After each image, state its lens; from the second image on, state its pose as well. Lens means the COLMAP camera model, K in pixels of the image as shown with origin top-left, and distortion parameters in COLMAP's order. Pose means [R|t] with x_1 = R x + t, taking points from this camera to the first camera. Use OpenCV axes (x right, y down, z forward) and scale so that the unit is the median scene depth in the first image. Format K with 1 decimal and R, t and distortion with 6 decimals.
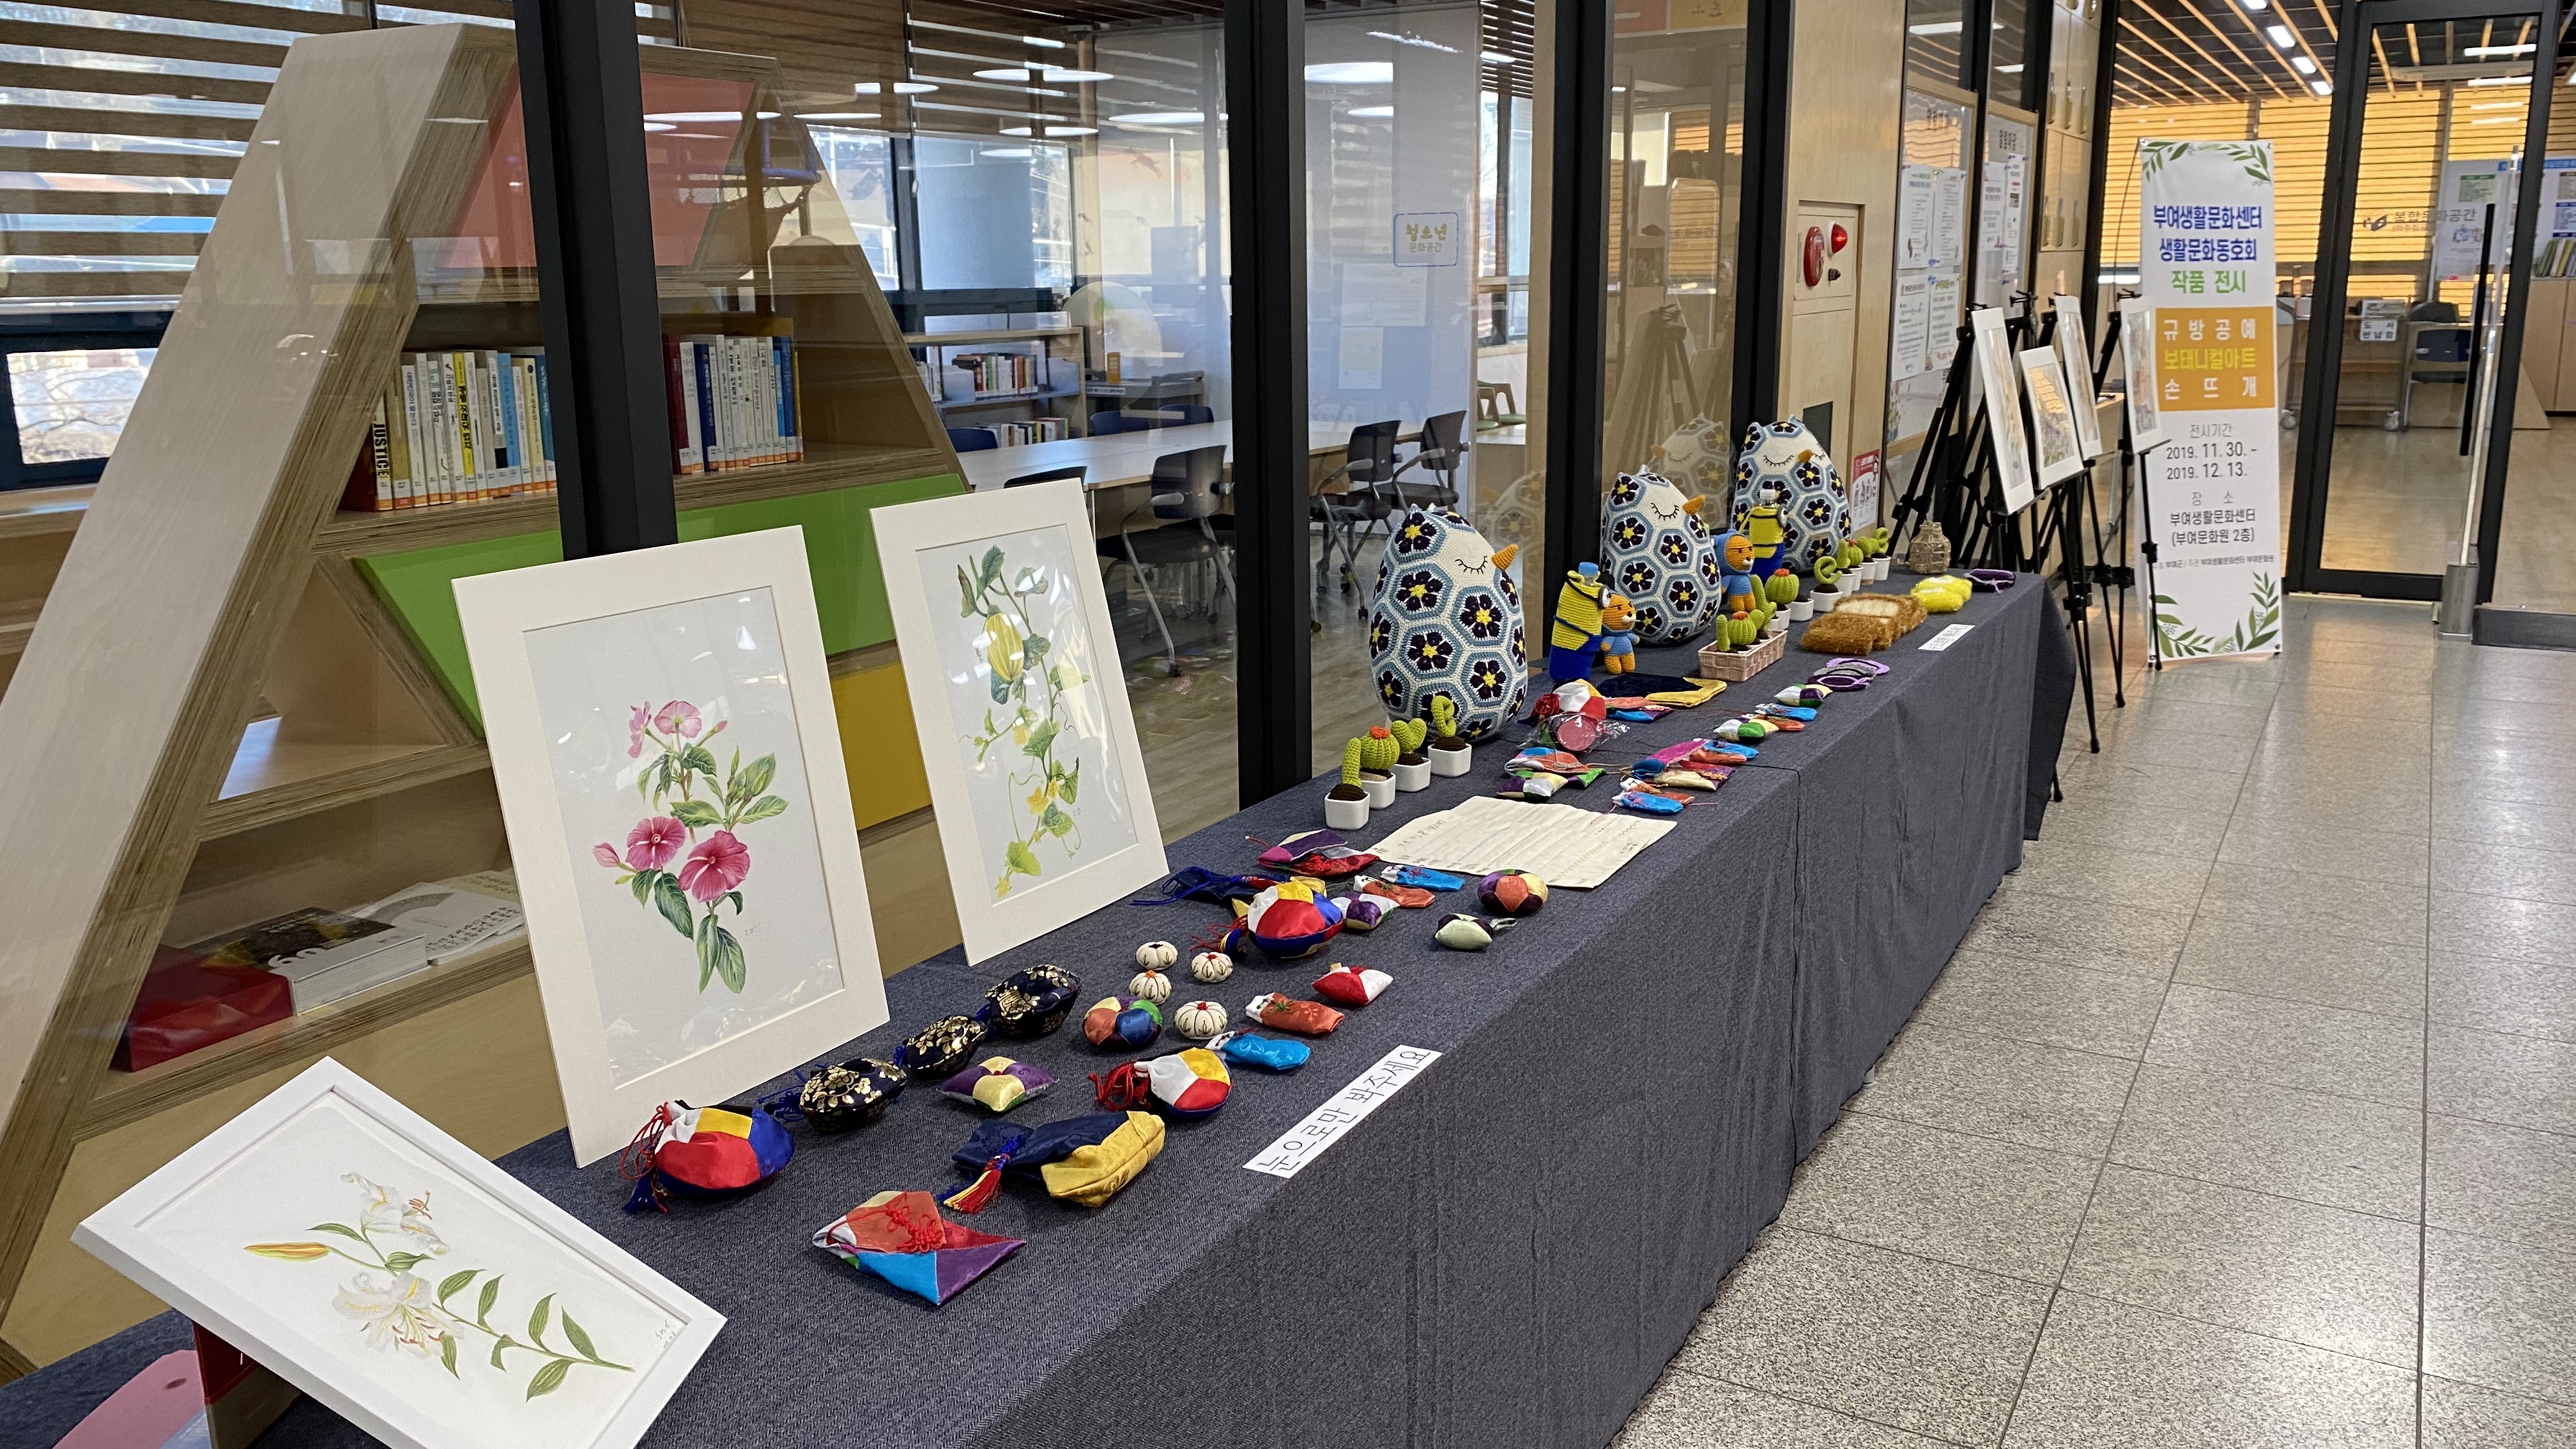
lens RADIAL K [[1960.9, 0, 1288.0], [0, 1960.9, 724.5], [0, 0, 1]] dist [0.189754, -0.453104]
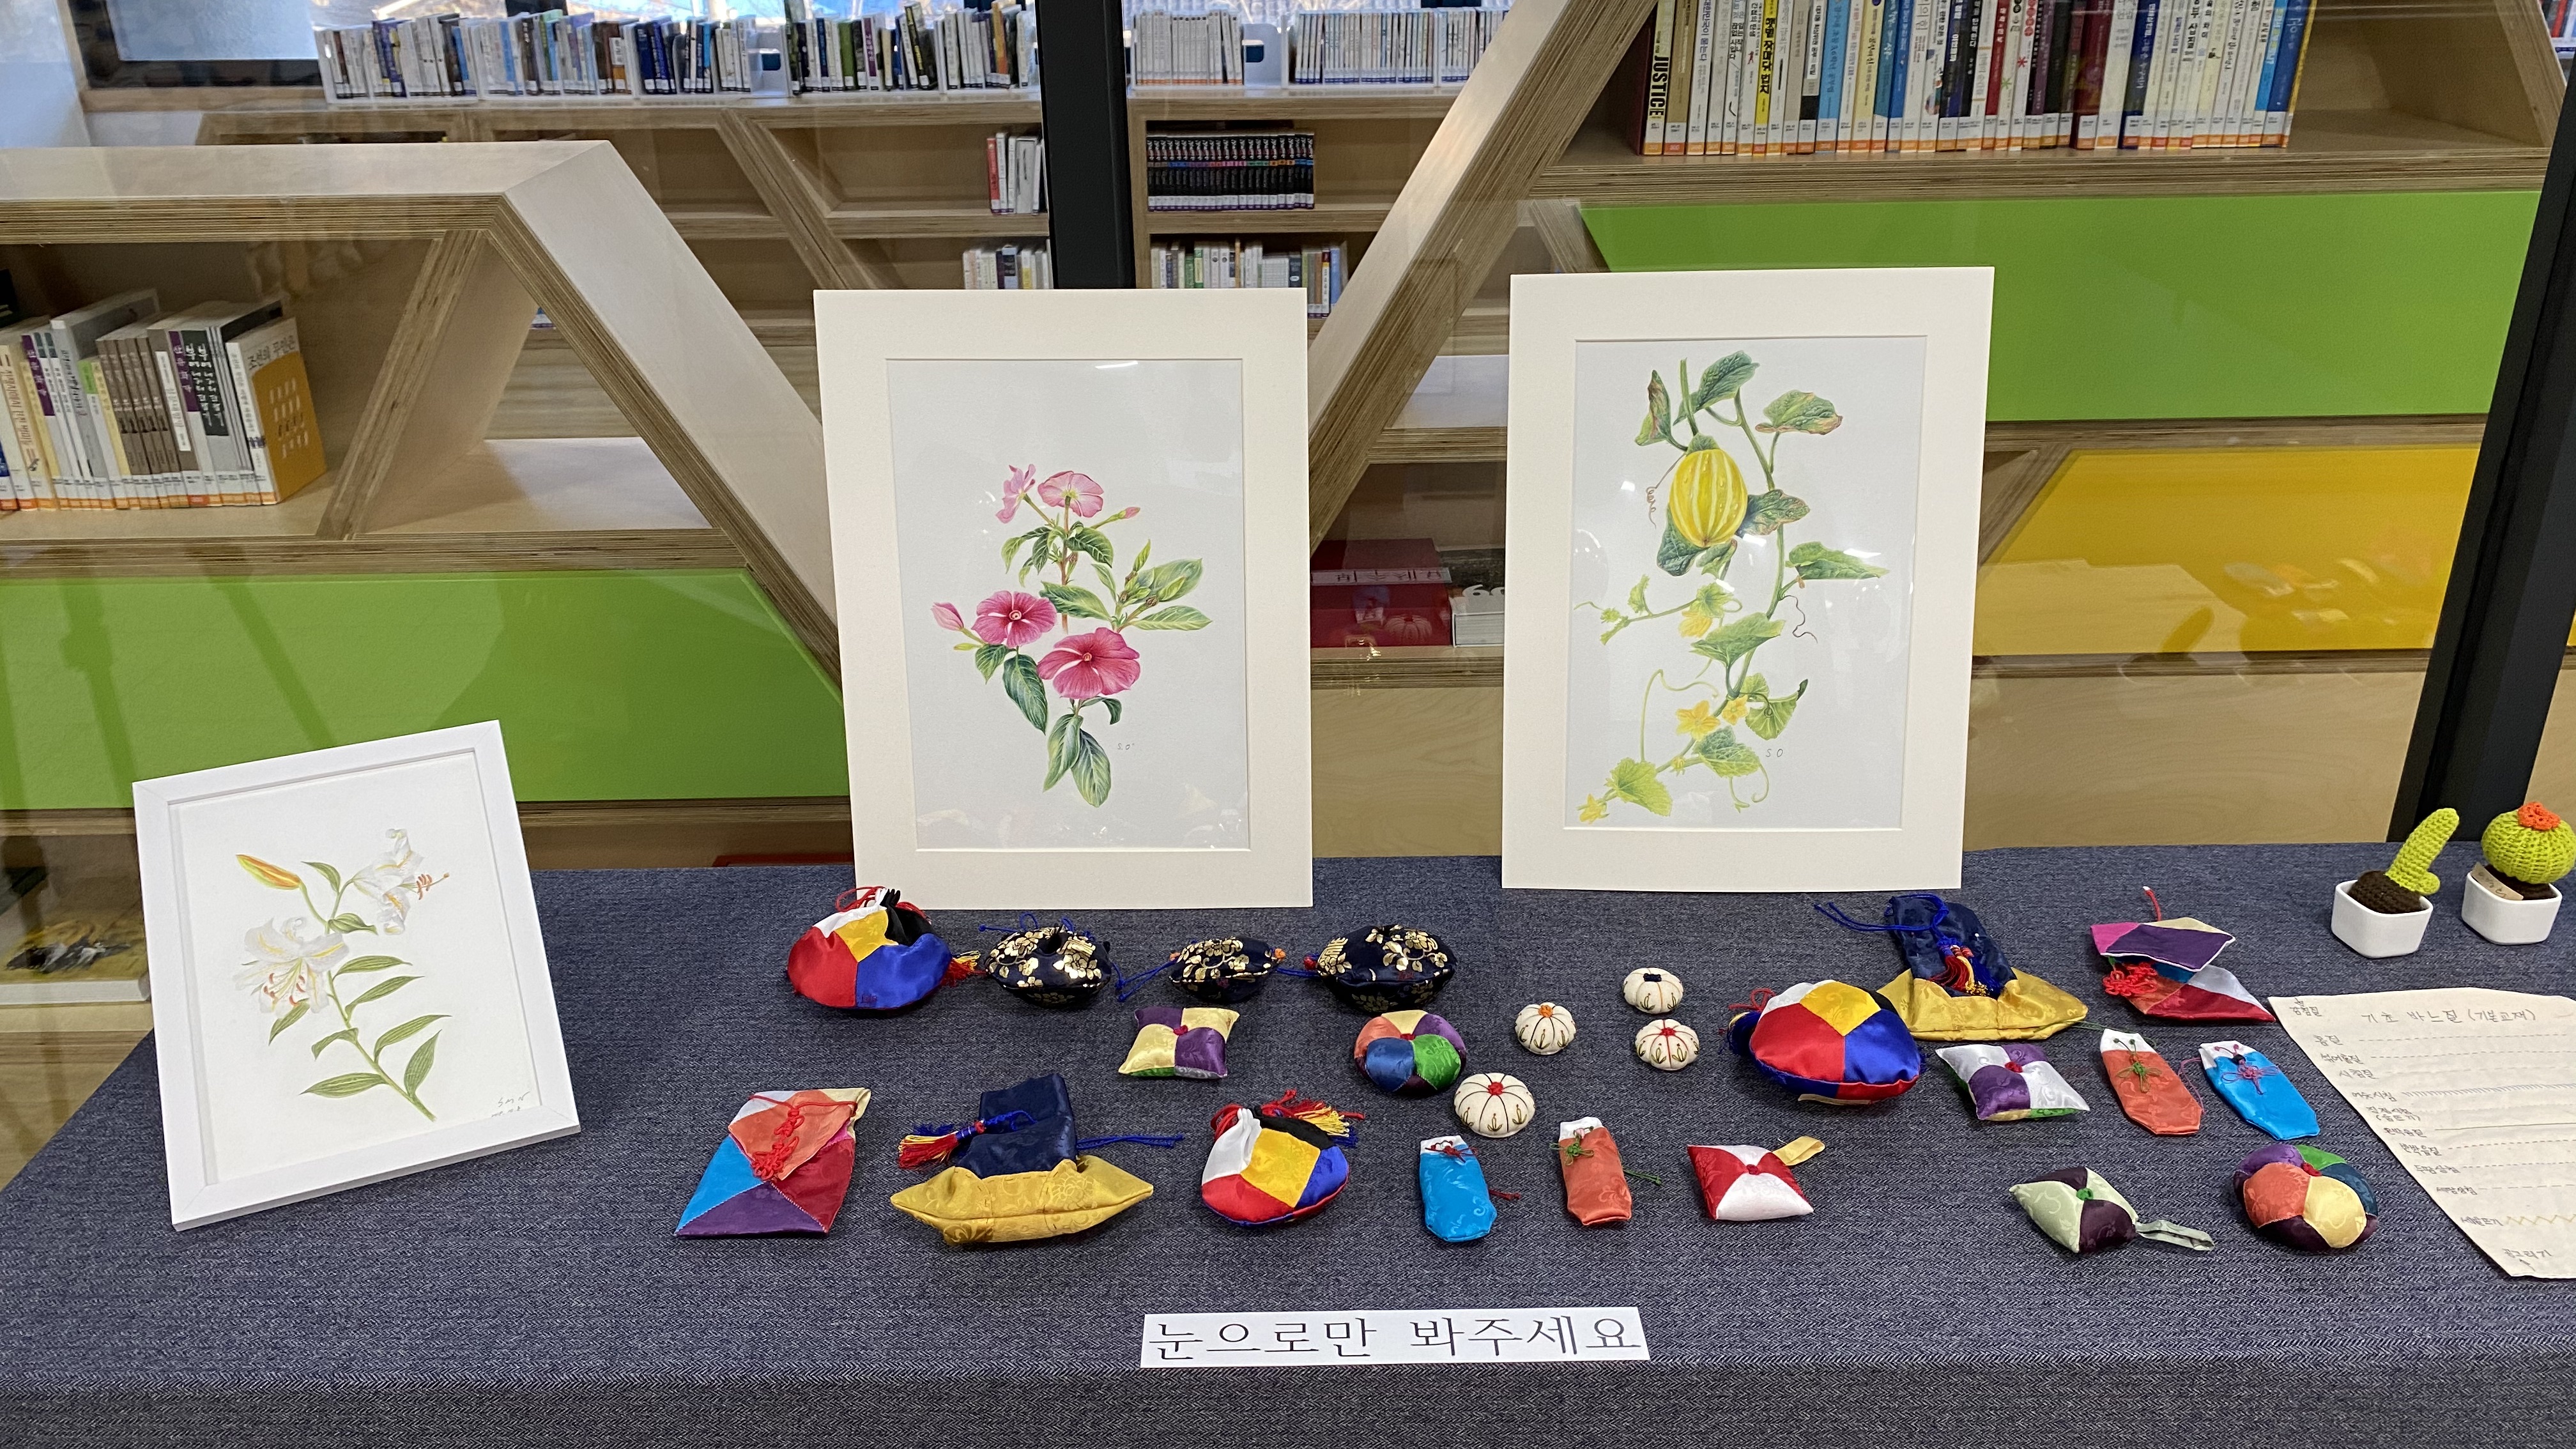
lens RADIAL K [[1960.9, 0, 1288.0], [0, 1960.9, 724.5], [0, 0, 1]] dist [0.189754, -0.453104]
pose [[0.503266, 0.364073, -0.783693, 0.420126], [-0.189361, 0.931335, 0.311060, -0.179314], [0.843129, -0.008145, 0.537650, 0.564658]]
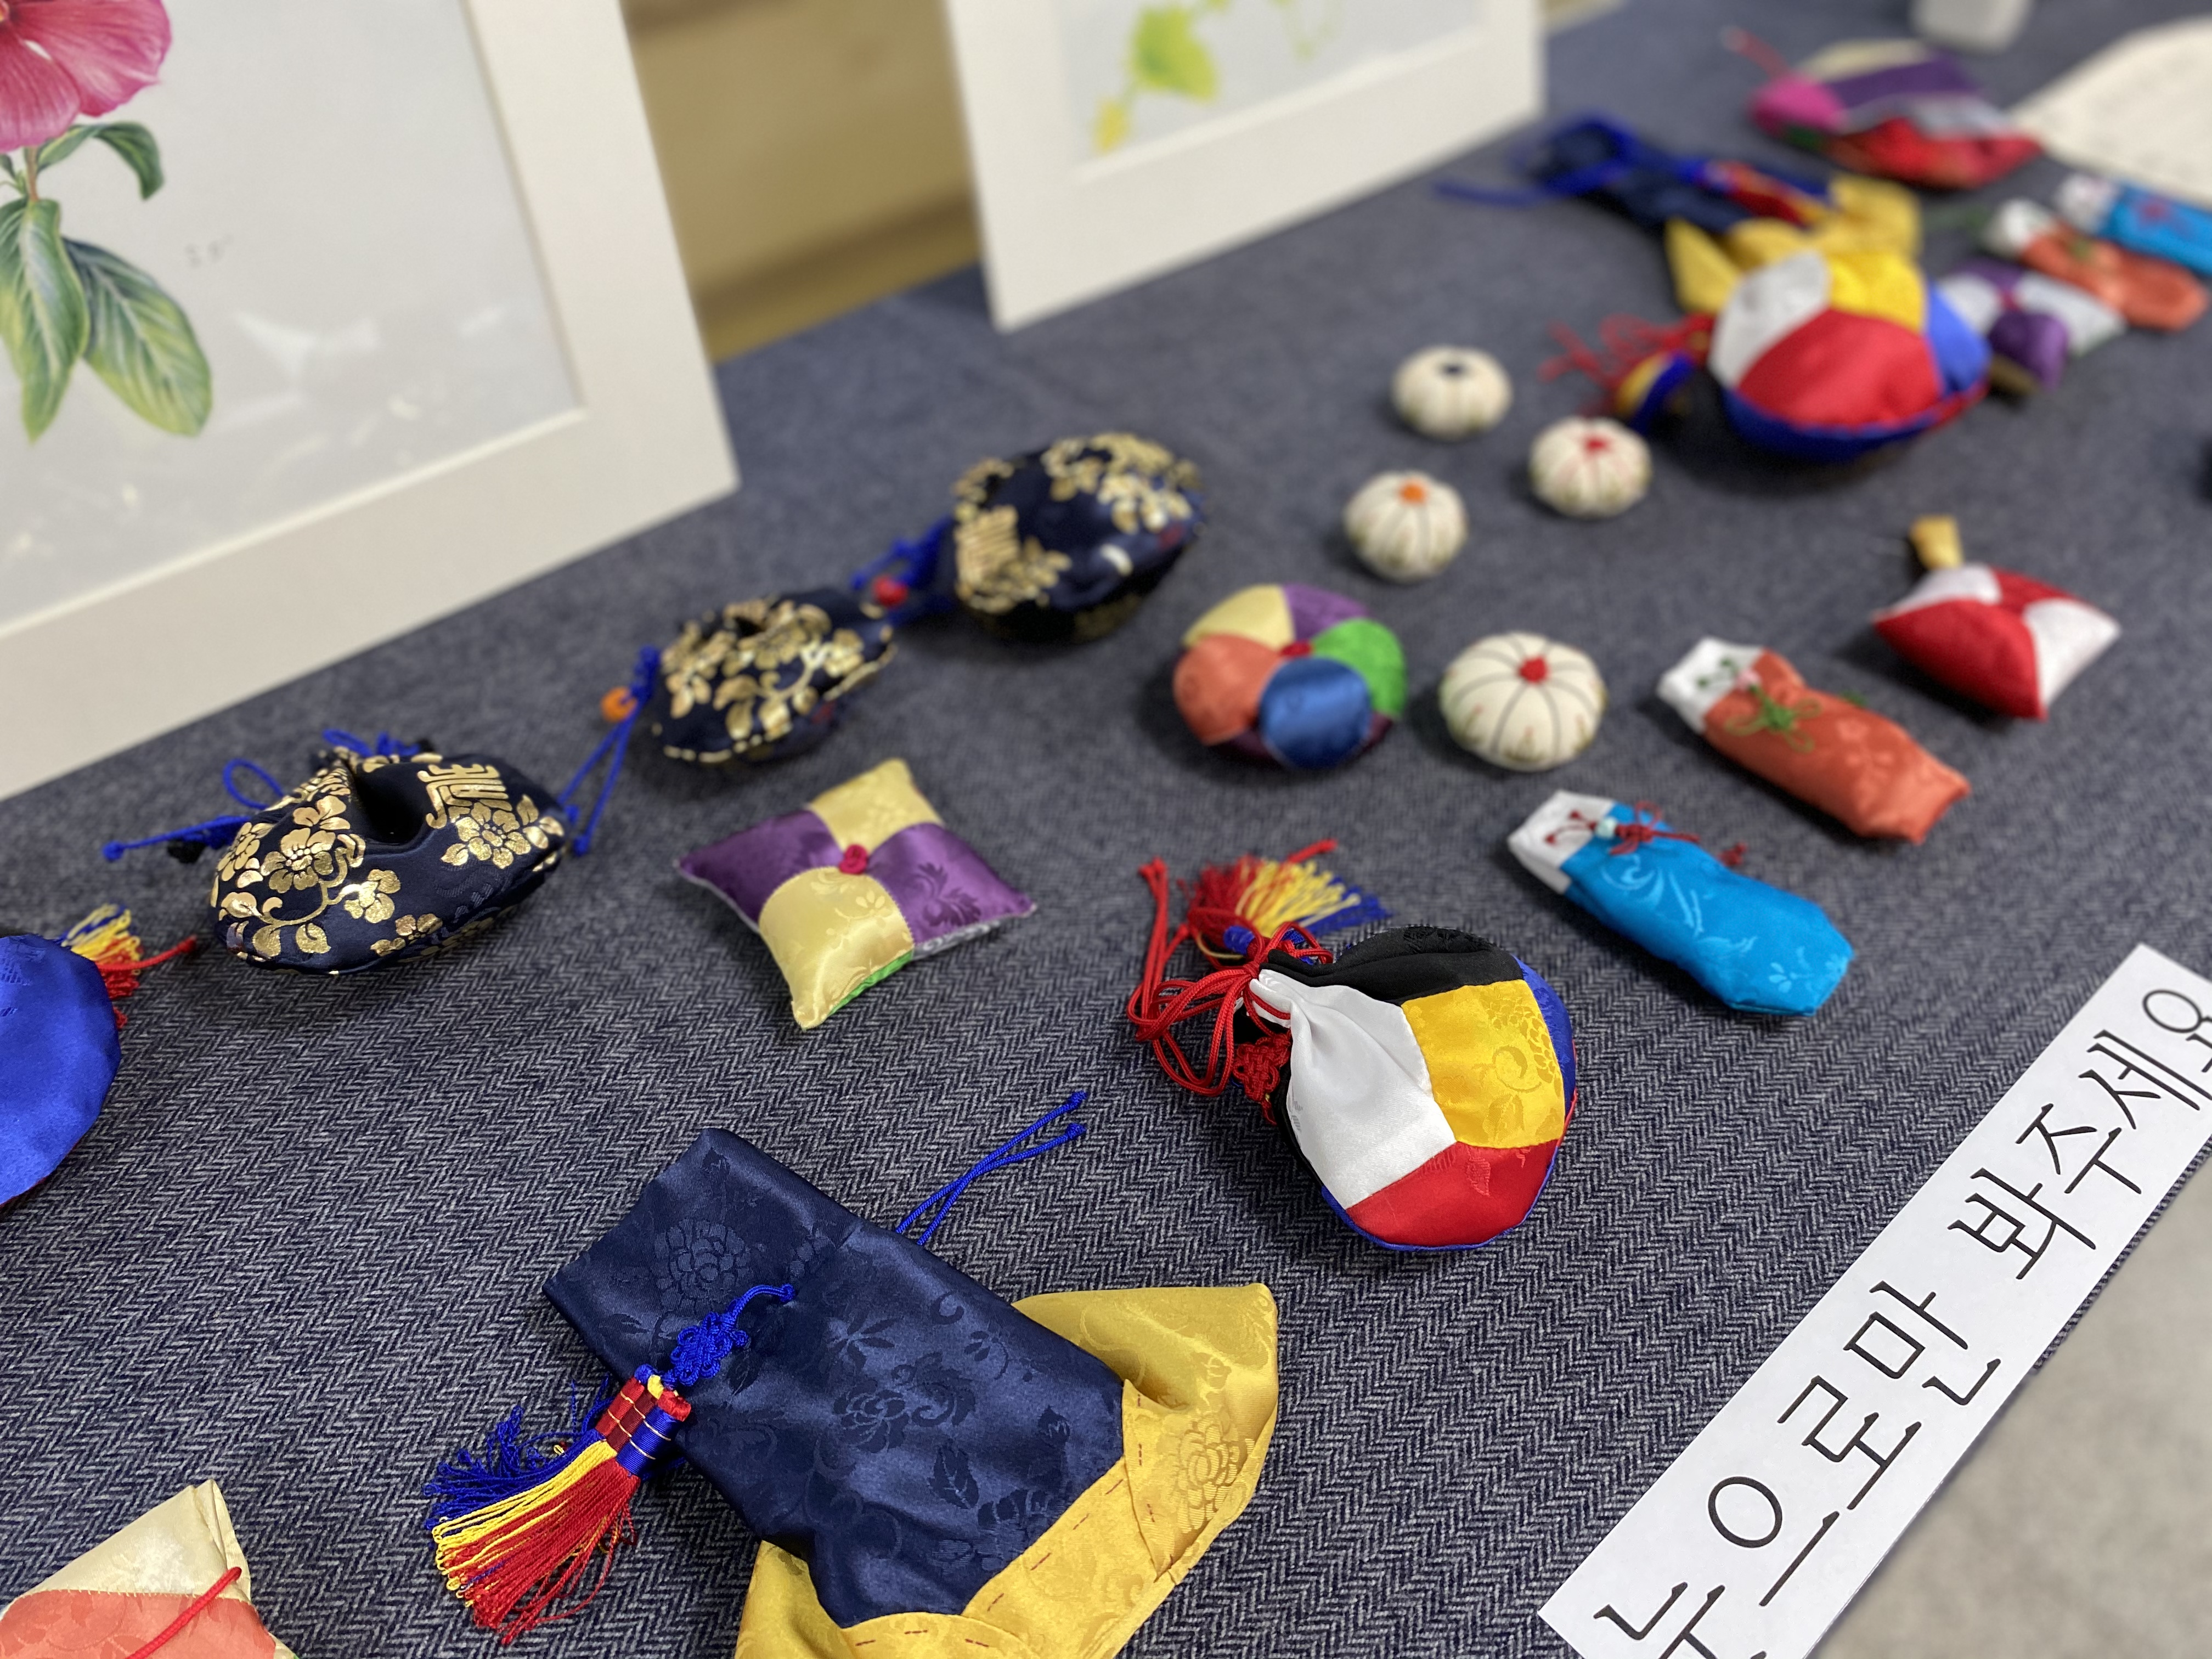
lens RADIAL K [[1719.2, 0, 1106.0], [0, 1719.2, 829.5], [0, 0, 1]] dist [-0.007499, -0.009412]
pose [[0.951298, 0.238281, -0.195586, -0.049328], [-0.098260, 0.835742, 0.540260, 0.015808], [0.292193, -0.494730, 0.818453, 0.727202]]
